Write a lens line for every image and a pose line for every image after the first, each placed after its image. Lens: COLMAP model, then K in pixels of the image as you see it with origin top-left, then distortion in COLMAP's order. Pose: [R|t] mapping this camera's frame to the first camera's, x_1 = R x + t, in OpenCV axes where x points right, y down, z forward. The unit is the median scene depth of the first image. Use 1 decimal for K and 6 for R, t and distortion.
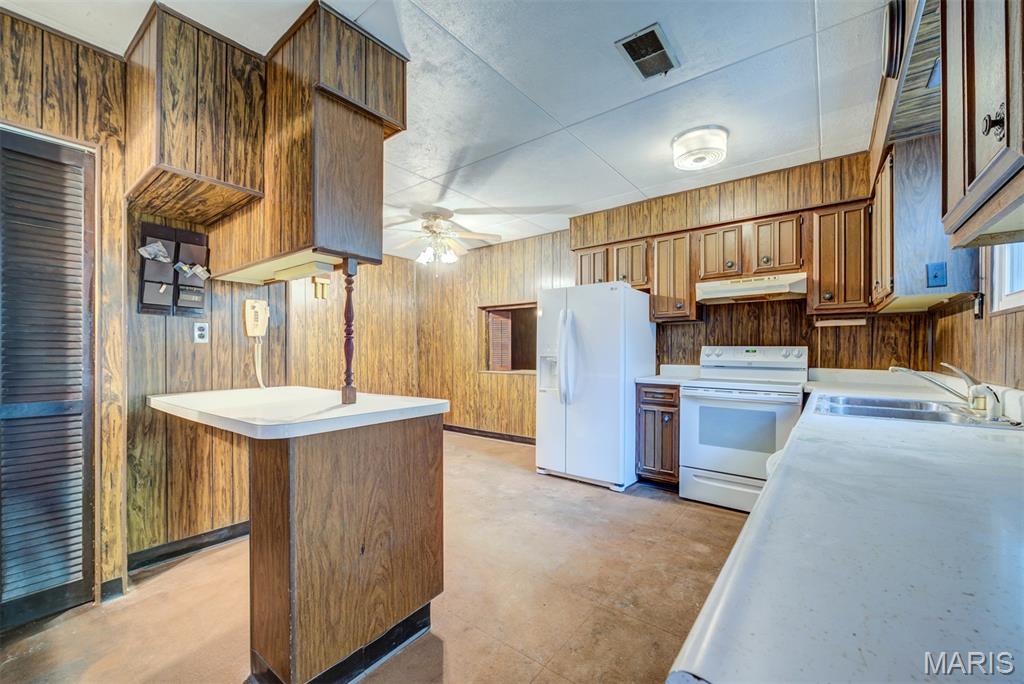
lens RADIAL K [[412.5, 0, 525.3], [0, 412.5, 349.2], [0, 0, 1]] dist [-0.017873, 0.000216]
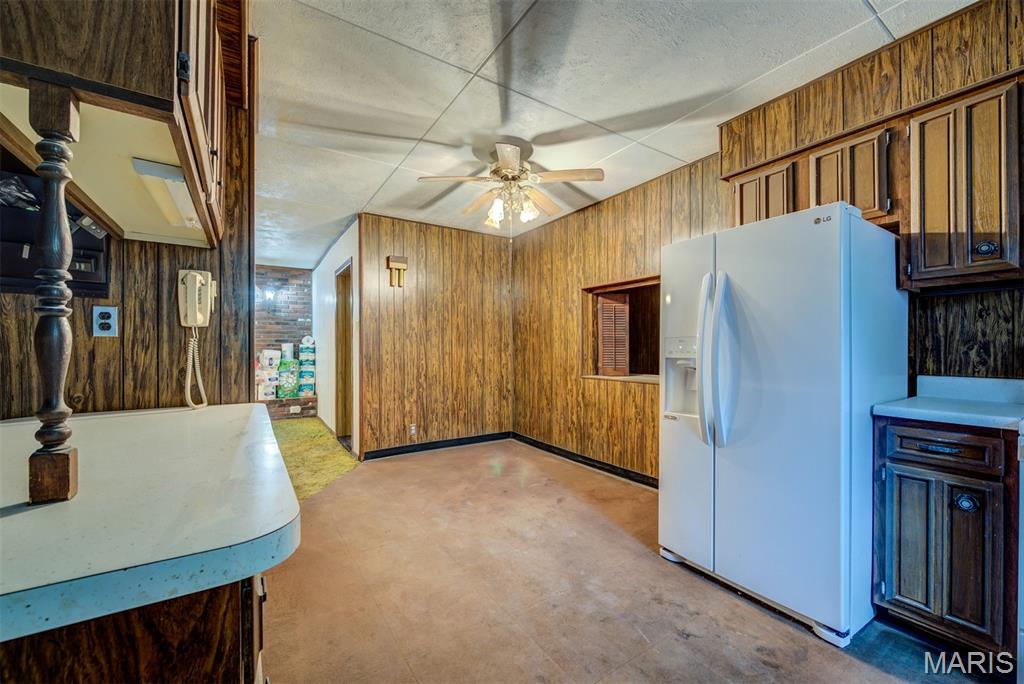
lens RADIAL K [[412.5, 0, 523.0], [0, 412.5, 347.0], [0, 0, 1]] dist [-0.017873, 0.000216]
pose [[0.947752, -0.001538, -0.319004, 0.027651], [0.002068, 0.999997, 0.001323, 0.000597], [0.319001, -0.001914, 0.947753, 0.360136]]
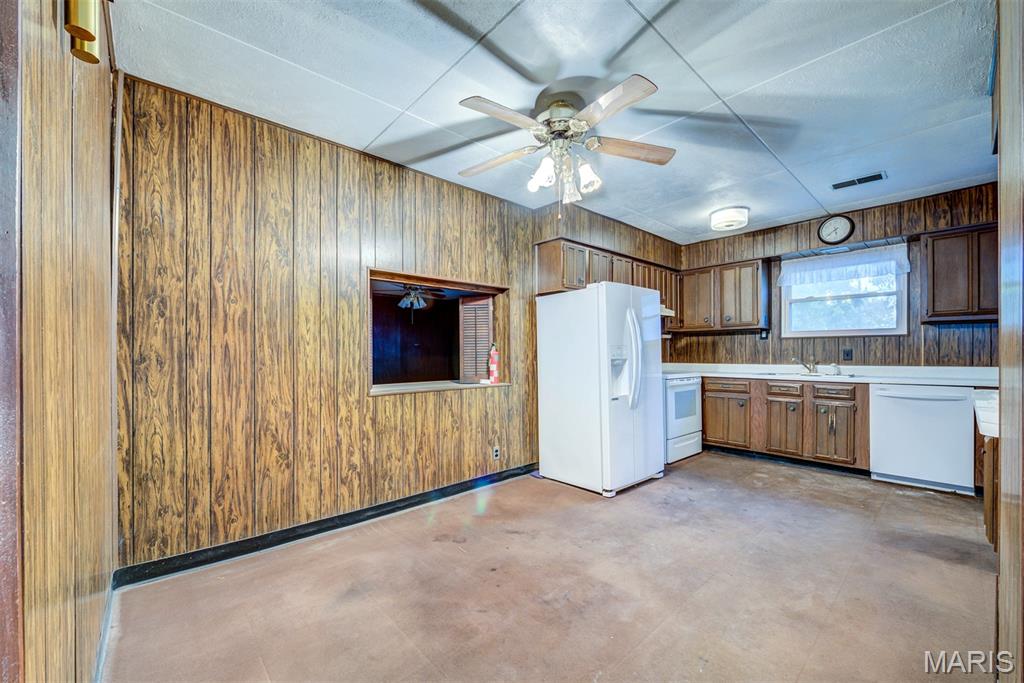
lens RADIAL K [[412.5, 0, 465.5], [0, 412.5, 353.2], [0, 0, 1]] dist [-0.017873, 0.000216]
pose [[0.212016, -0.003746, 0.977259, -0.804921], [-0.000730, 0.999992, 0.003991, 0.000801], [-0.977266, -0.001560, 0.212012, 1.046808]]
